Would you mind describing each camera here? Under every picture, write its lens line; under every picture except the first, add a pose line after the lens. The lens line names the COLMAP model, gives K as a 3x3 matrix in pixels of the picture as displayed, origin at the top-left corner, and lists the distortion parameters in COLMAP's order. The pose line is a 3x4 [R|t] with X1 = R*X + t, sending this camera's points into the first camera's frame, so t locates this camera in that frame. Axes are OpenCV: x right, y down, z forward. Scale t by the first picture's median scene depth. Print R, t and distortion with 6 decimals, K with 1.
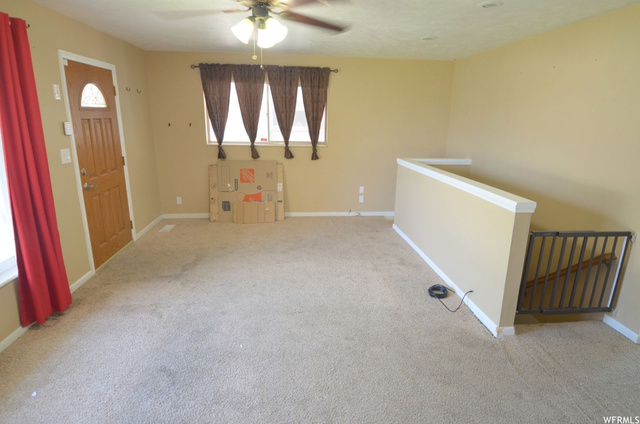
lens RADIAL K [[350.3, 0, 325.6], [0, 350.3, 209.3], [0, 0, 1]] dist [0.030749, -0.042195]
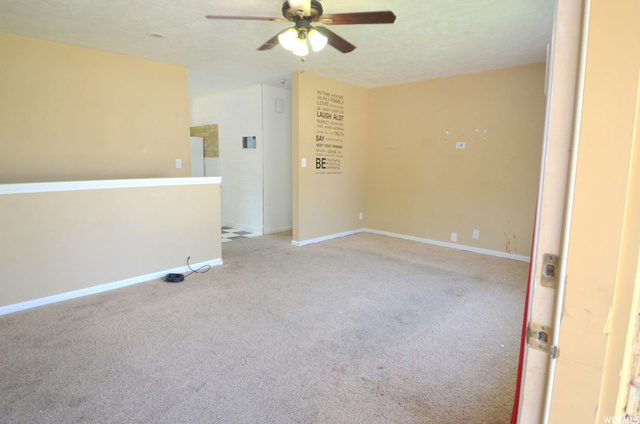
lens RADIAL K [[350.3, 0, 325.6], [0, 350.3, 209.3], [0, 0, 1]] dist [0.030749, -0.042195]
pose [[-0.661362, -0.128452, 0.738986, -0.833318], [0.170403, 0.933734, 0.314808, -0.248846], [-0.730454, 0.334127, -0.595648, 1.317082]]
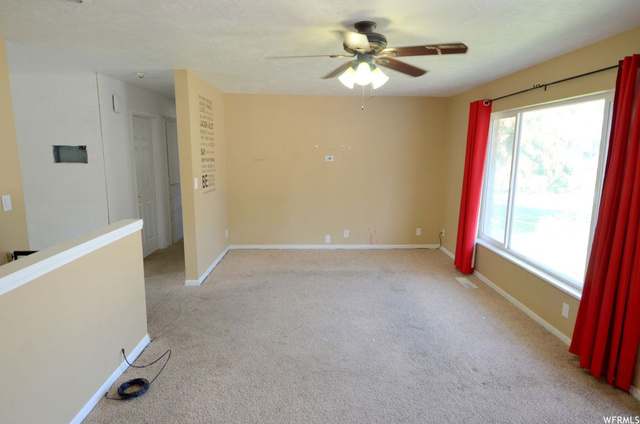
lens RADIAL K [[350.3, 0, 325.6], [0, 350.3, 209.3], [0, 0, 1]] dist [0.030749, -0.042195]
pose [[-0.998063, -0.034306, 0.051904, -0.101044], [-0.009730, 0.910047, 0.414390, -0.420300], [-0.061452, 0.413082, -0.908618, 1.563789]]
